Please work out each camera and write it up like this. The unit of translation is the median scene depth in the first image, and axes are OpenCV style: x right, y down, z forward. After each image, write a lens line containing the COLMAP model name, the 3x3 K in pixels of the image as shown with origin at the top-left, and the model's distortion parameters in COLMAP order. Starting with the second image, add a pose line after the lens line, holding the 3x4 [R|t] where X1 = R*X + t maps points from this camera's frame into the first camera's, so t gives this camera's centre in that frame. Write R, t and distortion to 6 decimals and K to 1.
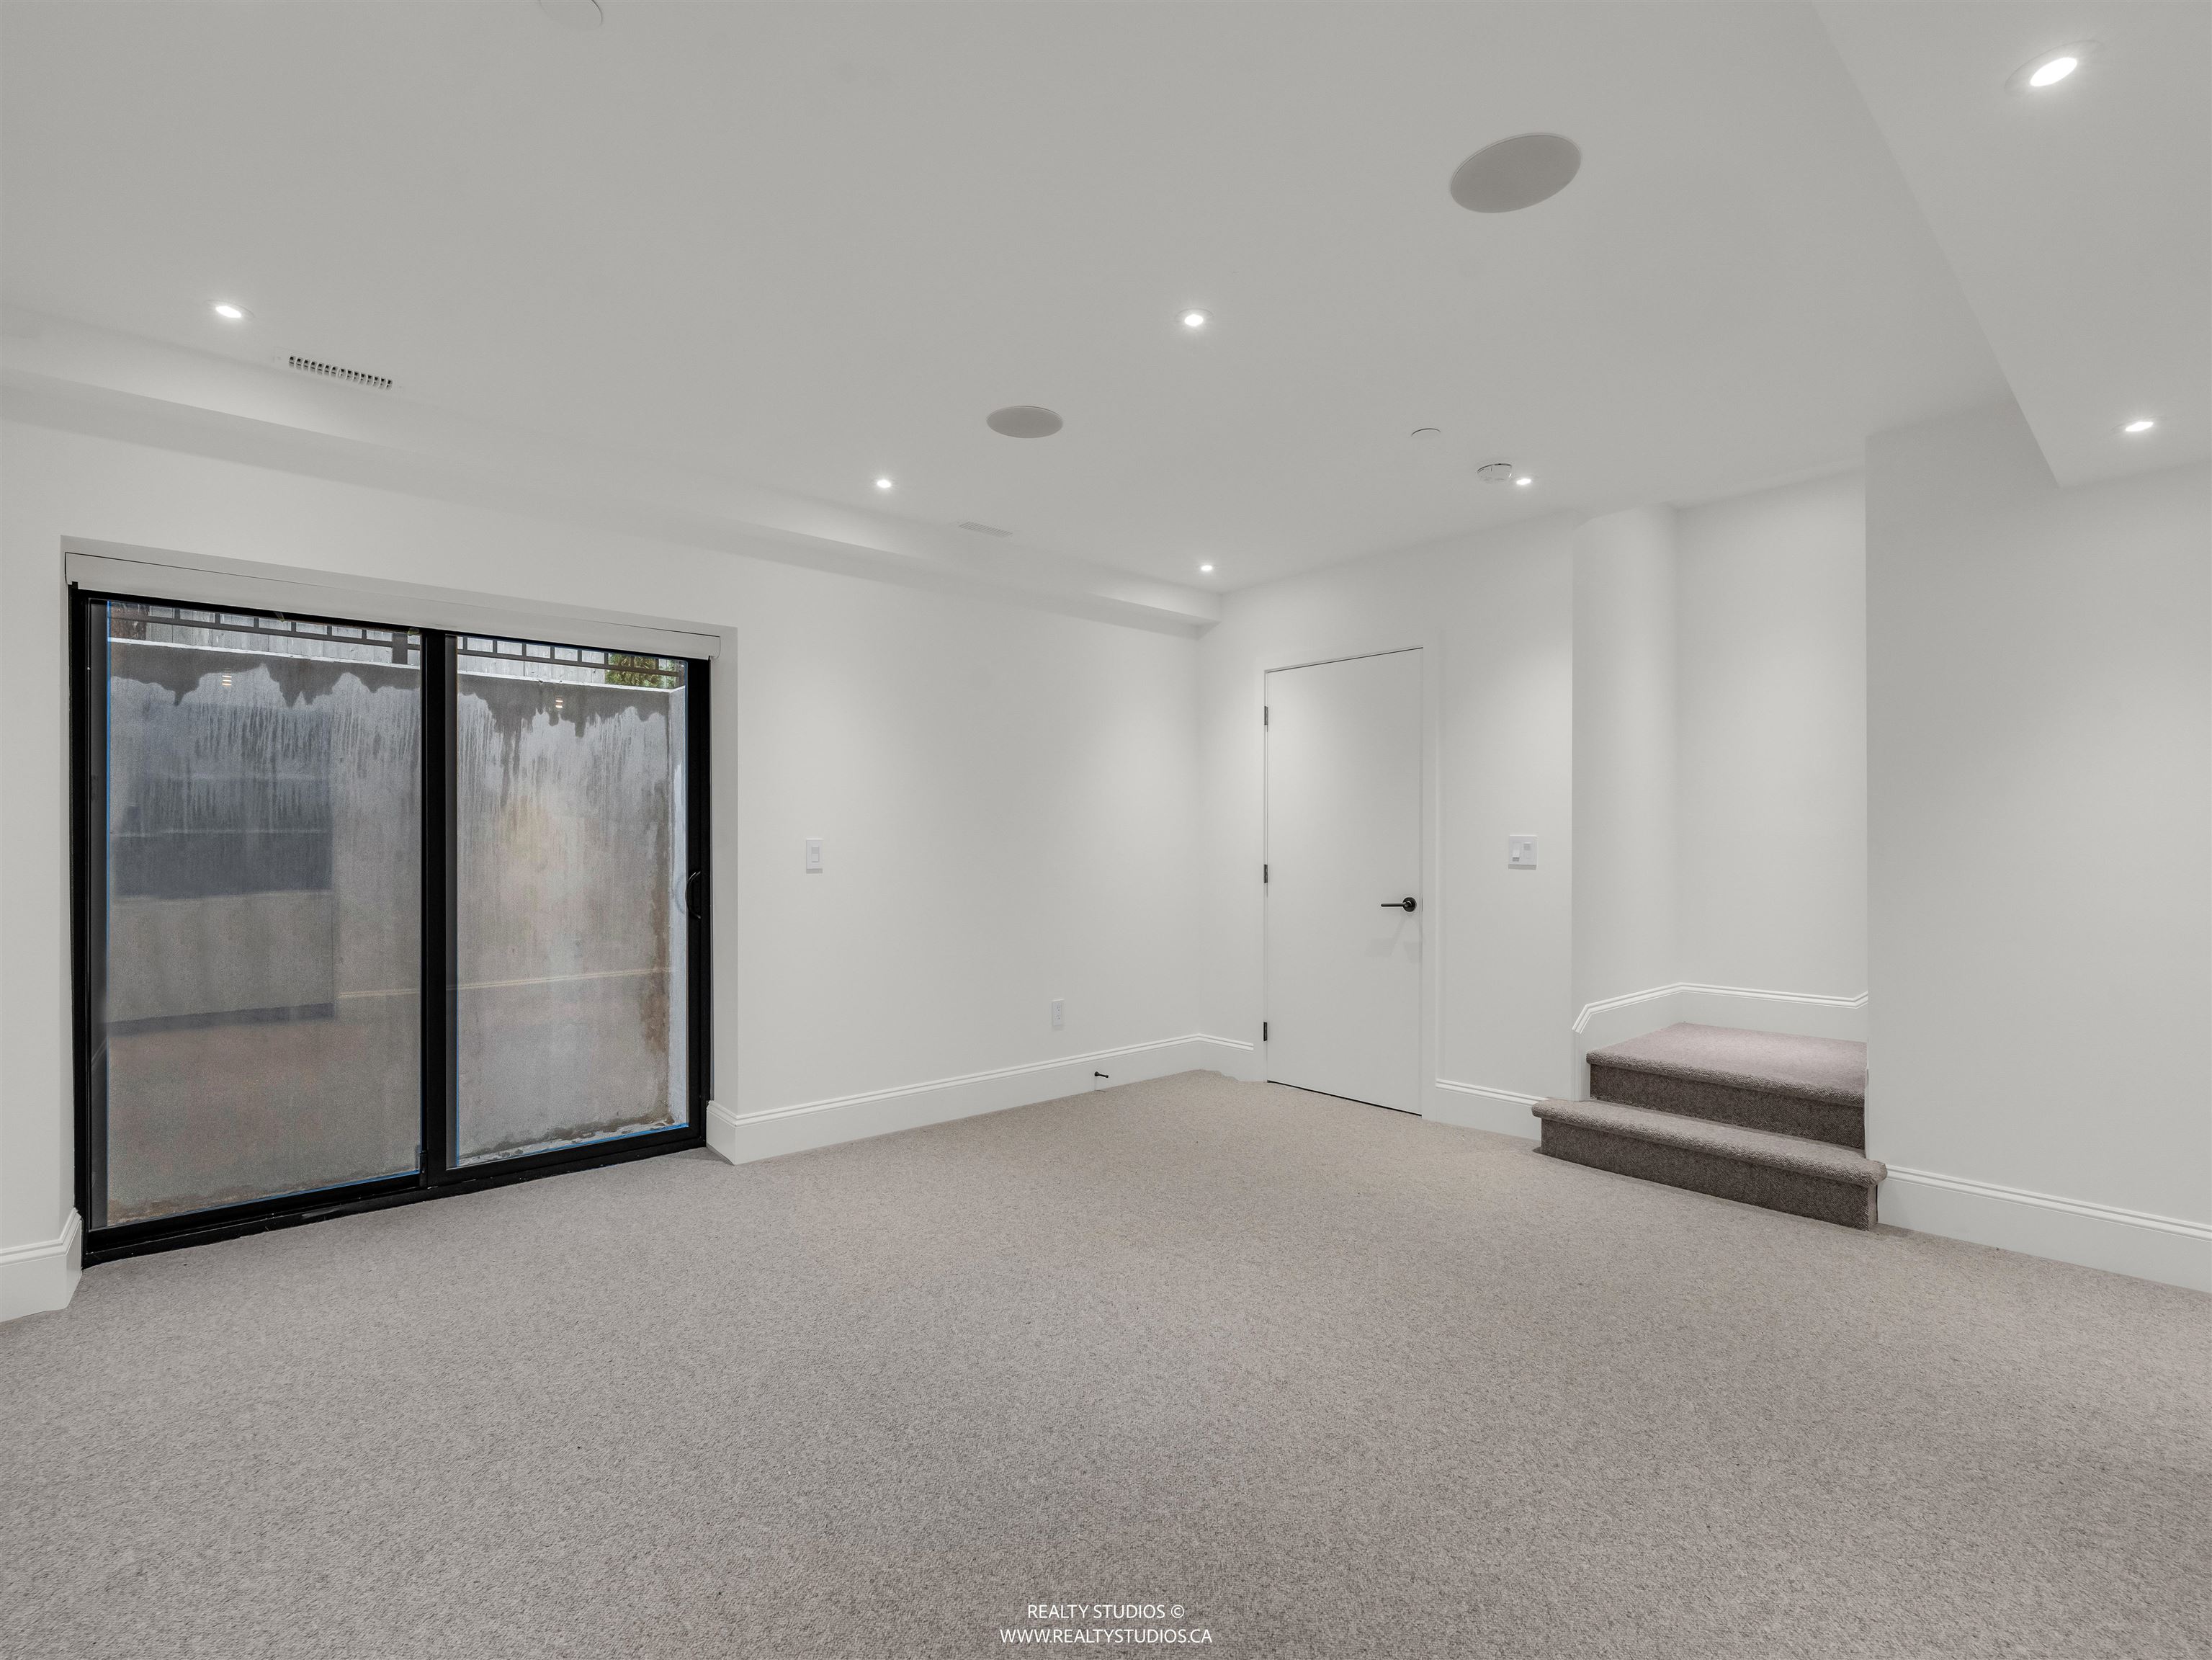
lens RADIAL K [[1007.2, 0, 1113.4], [0, 1007.2, 844.2], [0, 0, 1]] dist [-0.000453, -0.001115]
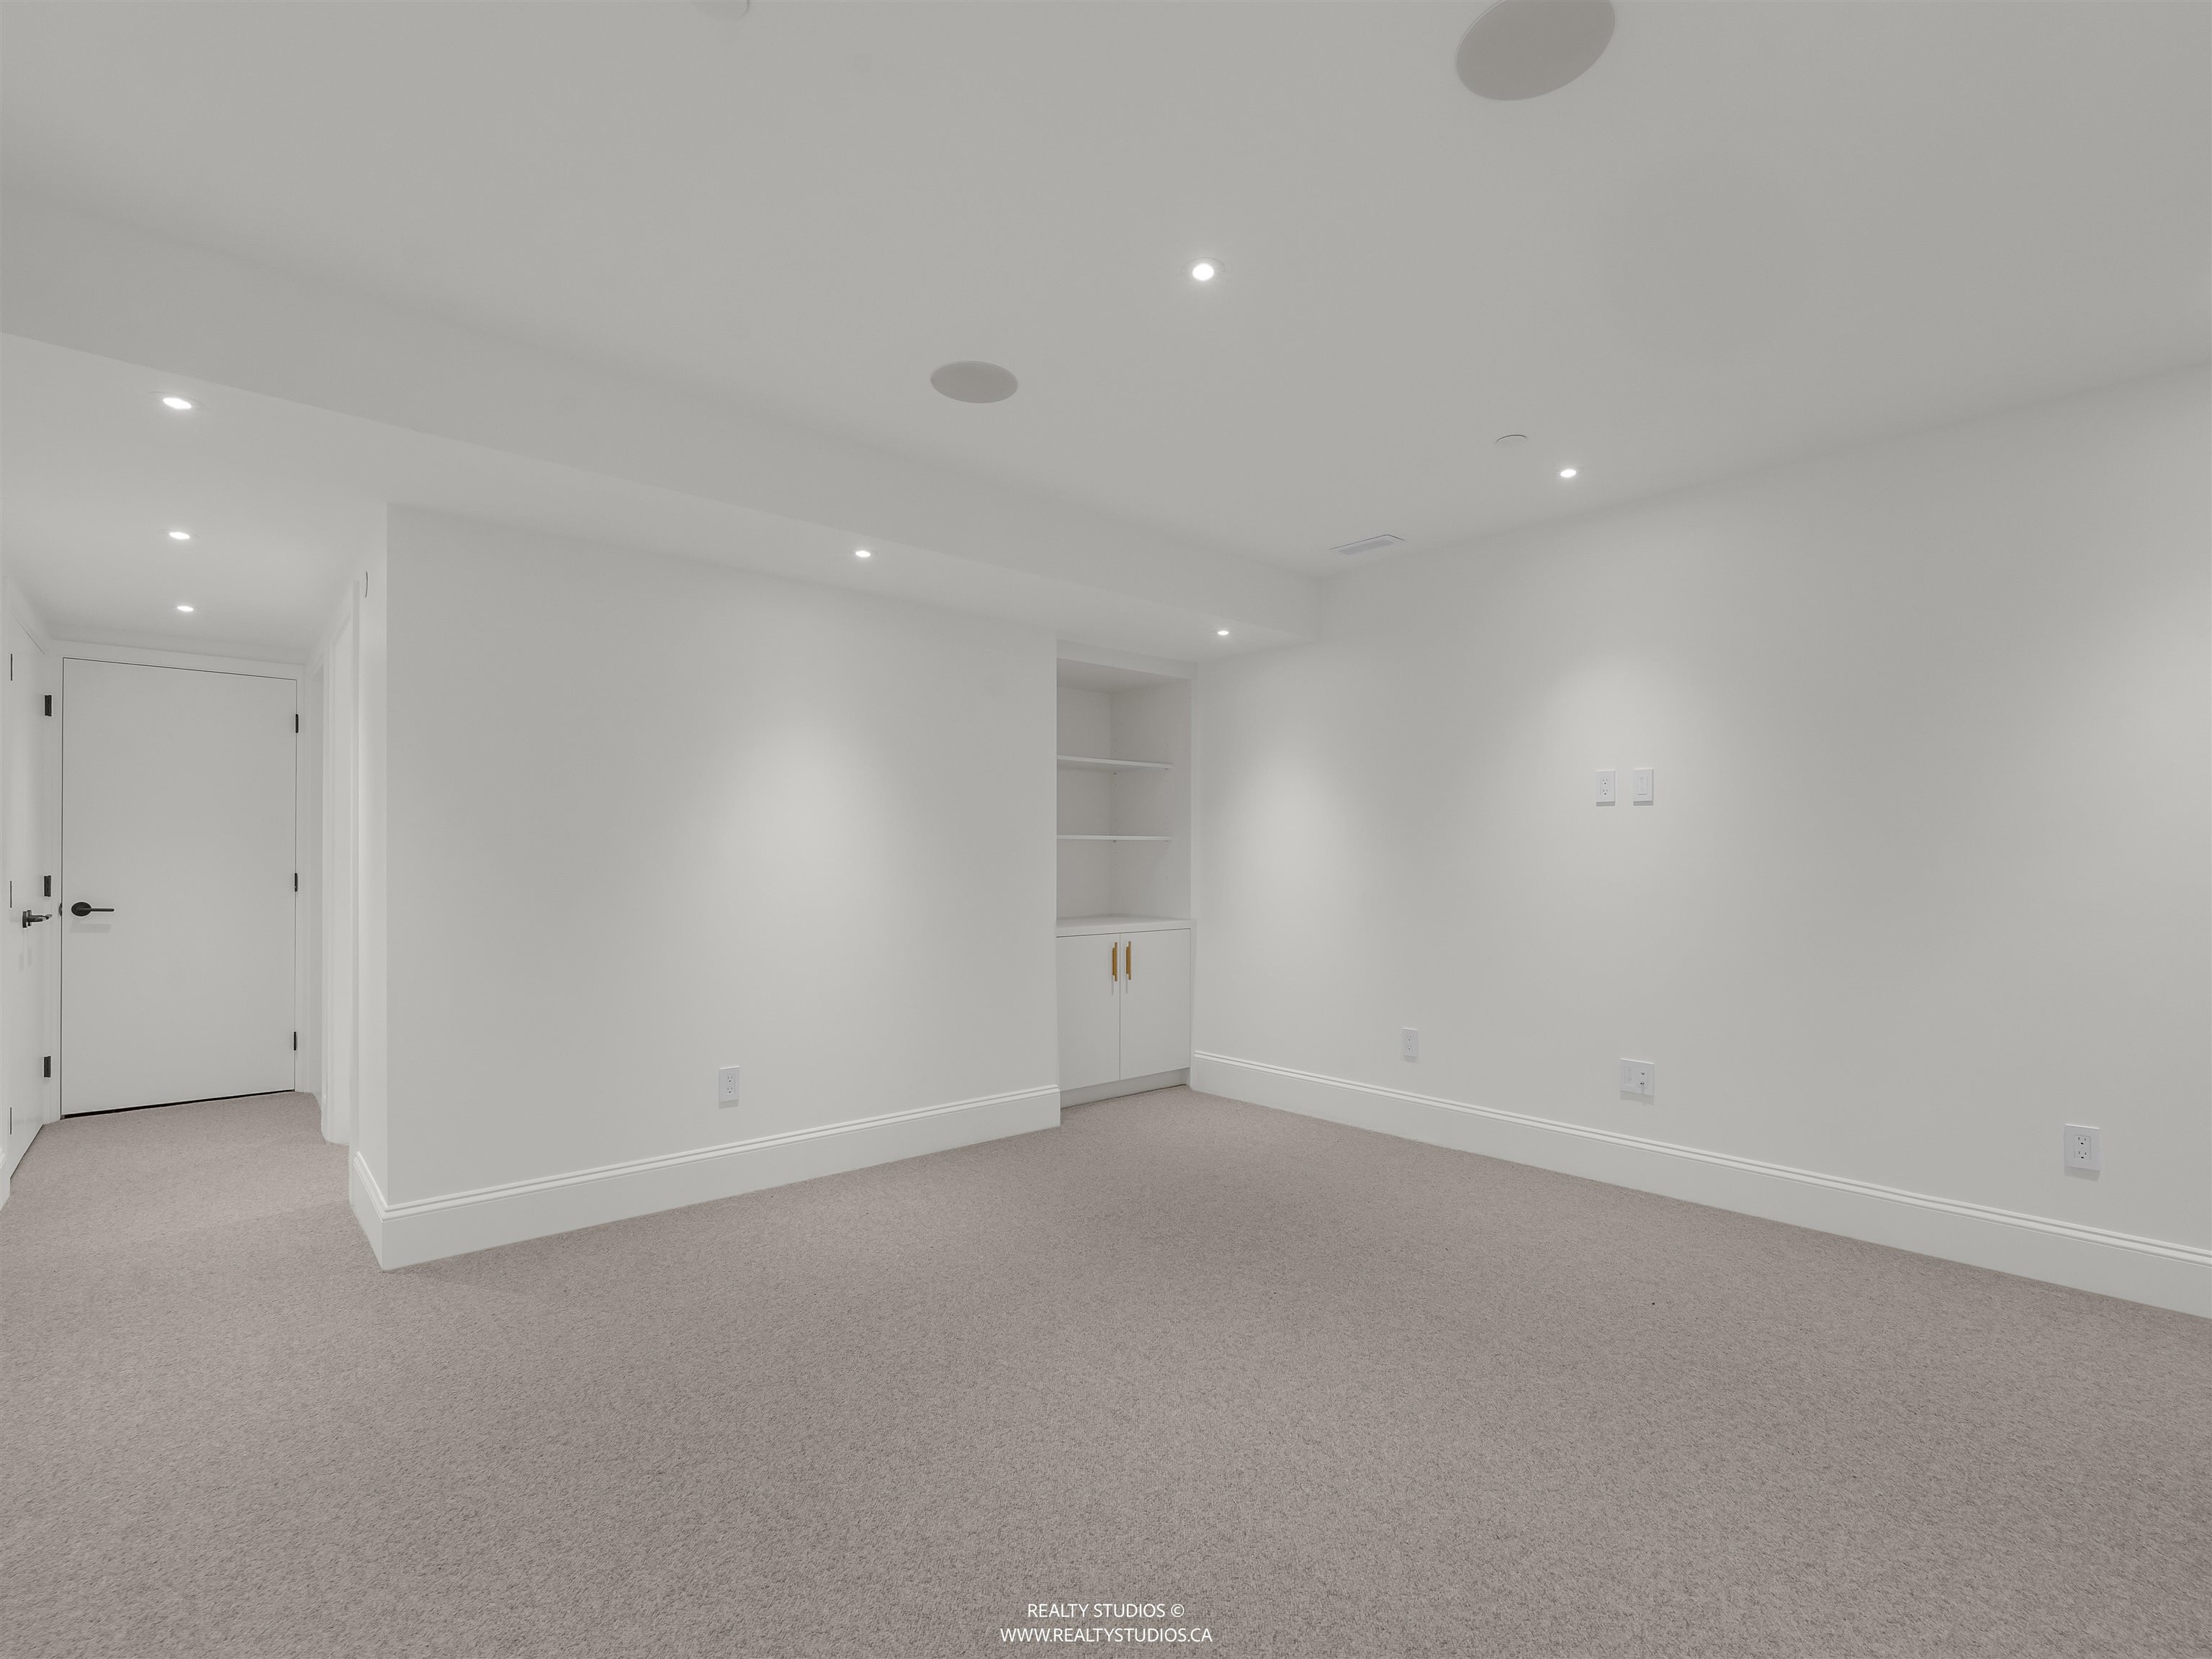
lens RADIAL K [[1034.0, 0, 1108.7], [0, 1034.0, 854.0], [0, 0, 1]] dist [-0.000371, -0.000132]
pose [[-0.999995, -0.000833, 0.003126, 0.101574], [-0.000833, 1.000000, 0.000061, -0.002509], [-0.003126, 0.000059, -0.999995, 1.225206]]
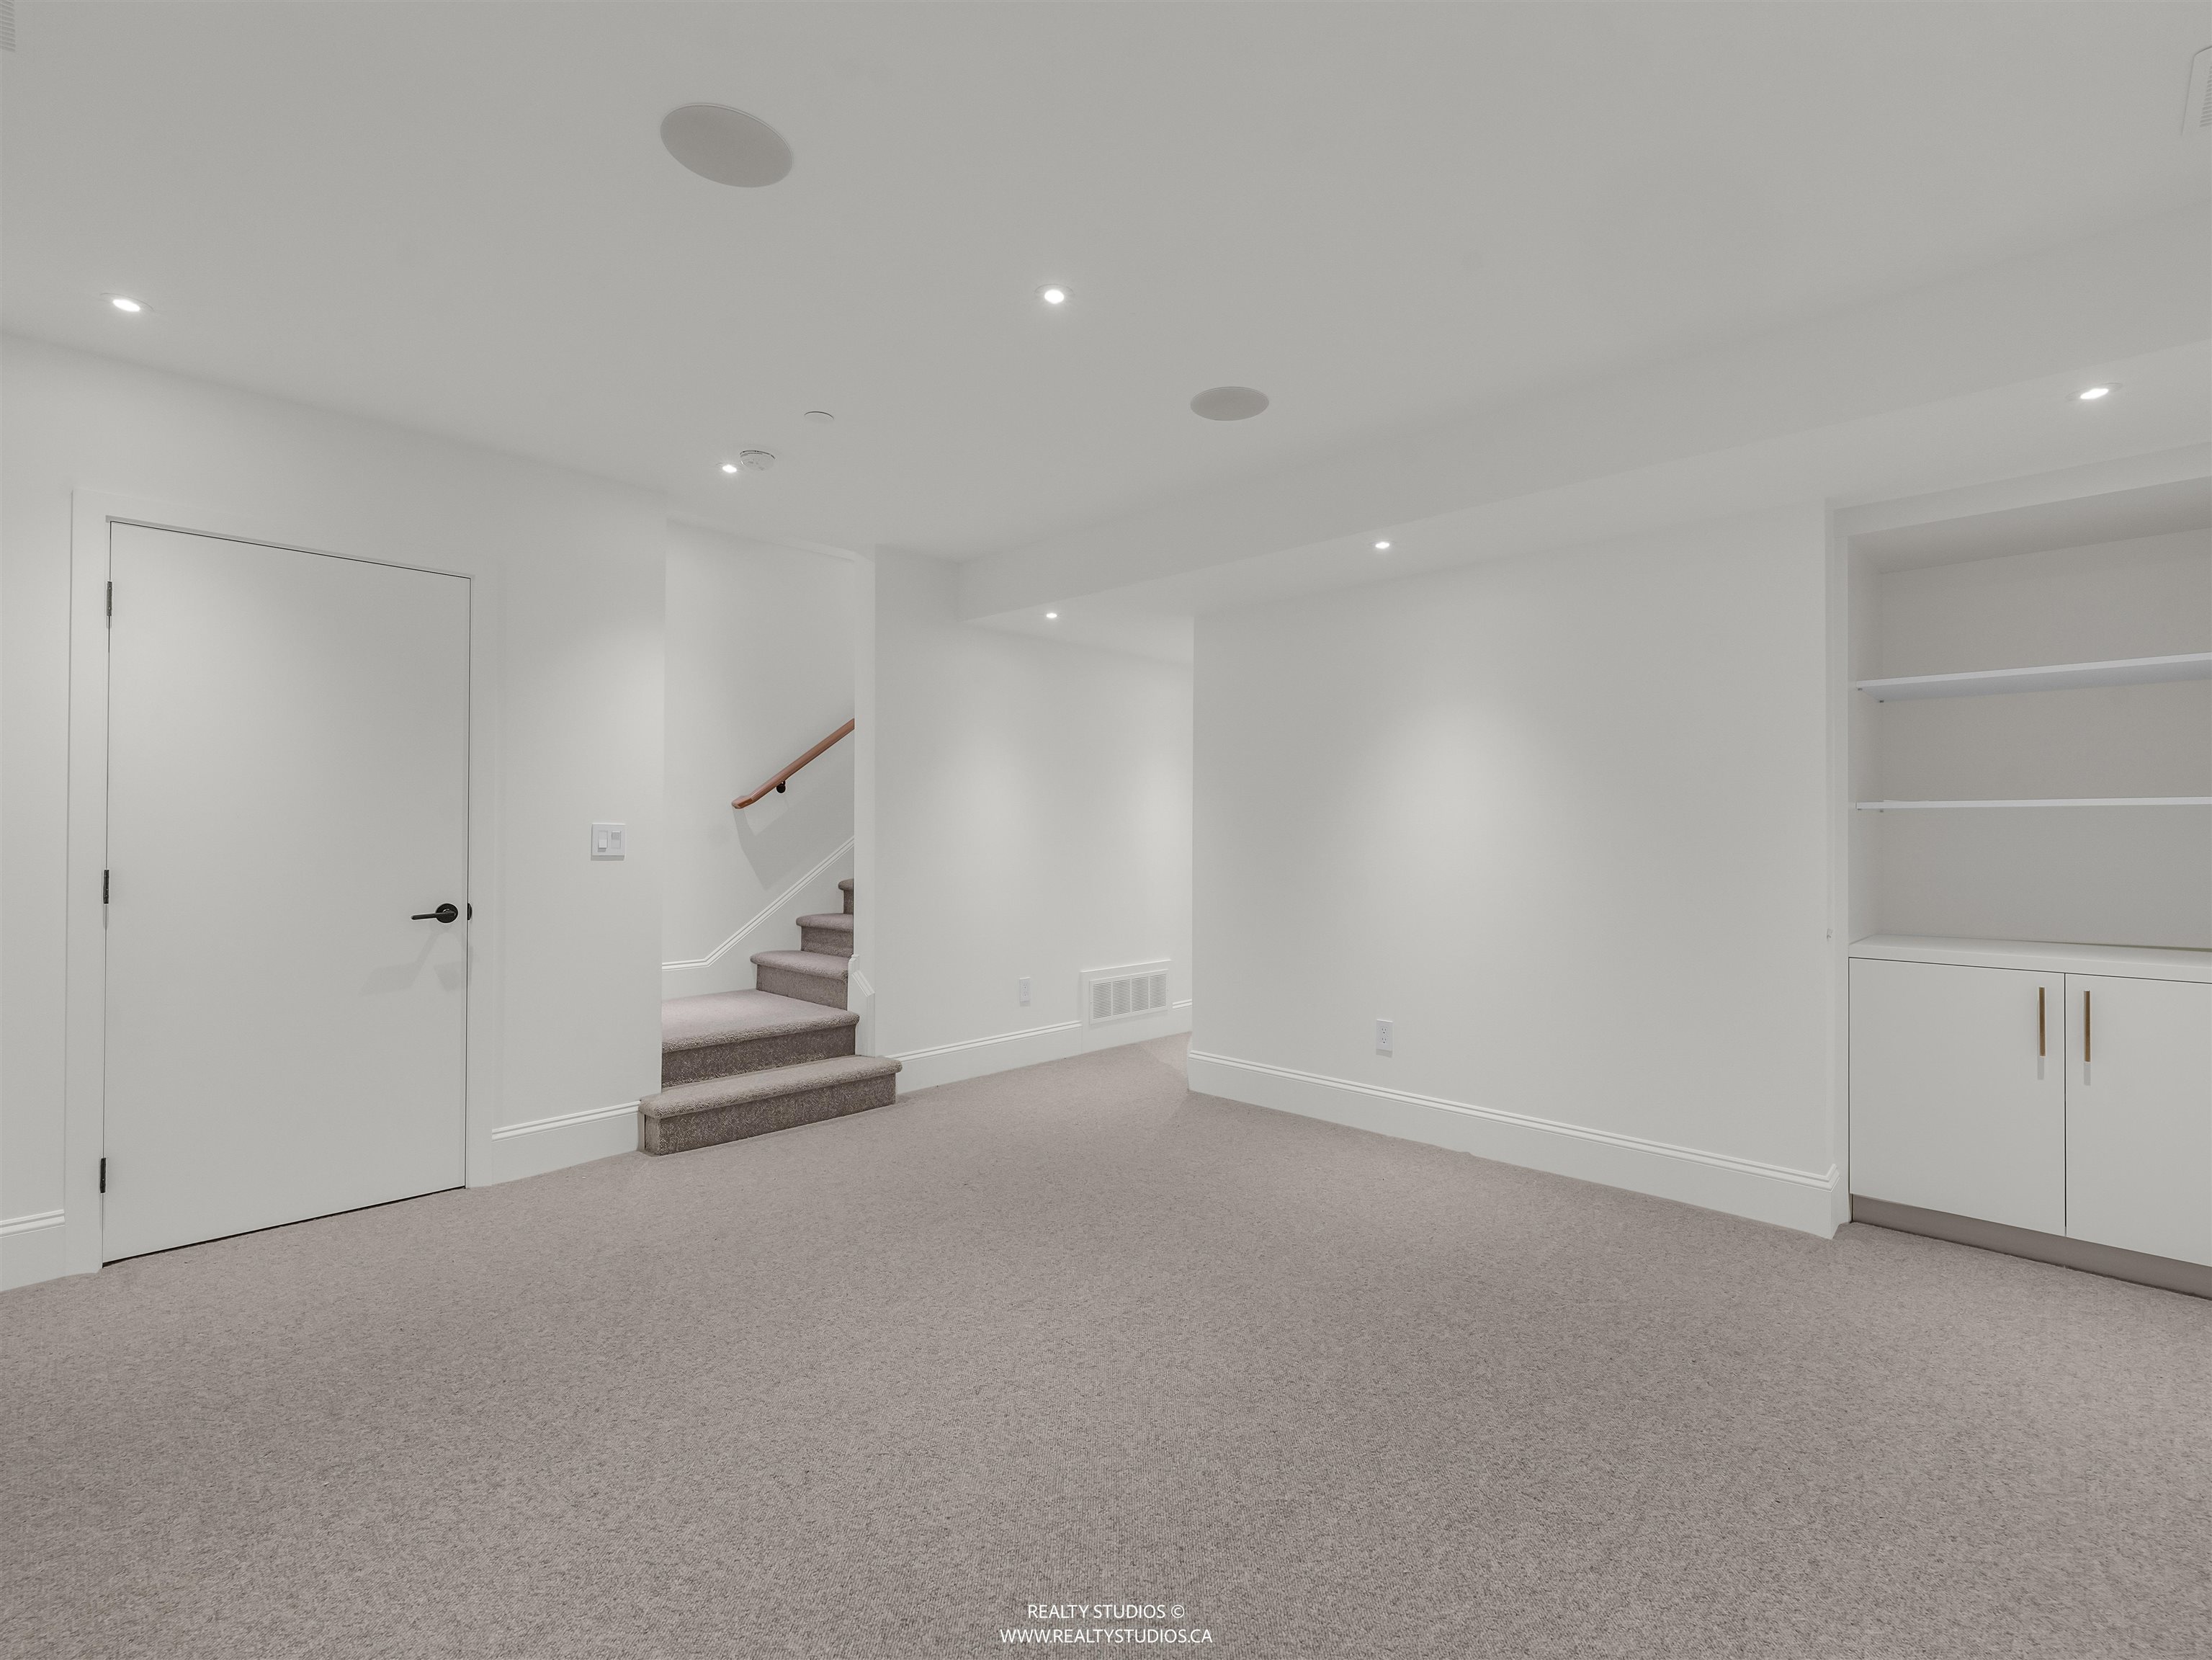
lens RADIAL K [[1016.8, 0, 1106.0], [0, 1016.8, 830.0], [0, 0, 1]] dist [0.000064, -0.001084]
pose [[-0.071472, 0.002252, 0.997440, -0.573482], [-0.000778, 0.999997, -0.002313, -0.001103], [-0.997442, -0.000942, -0.071470, 0.647440]]
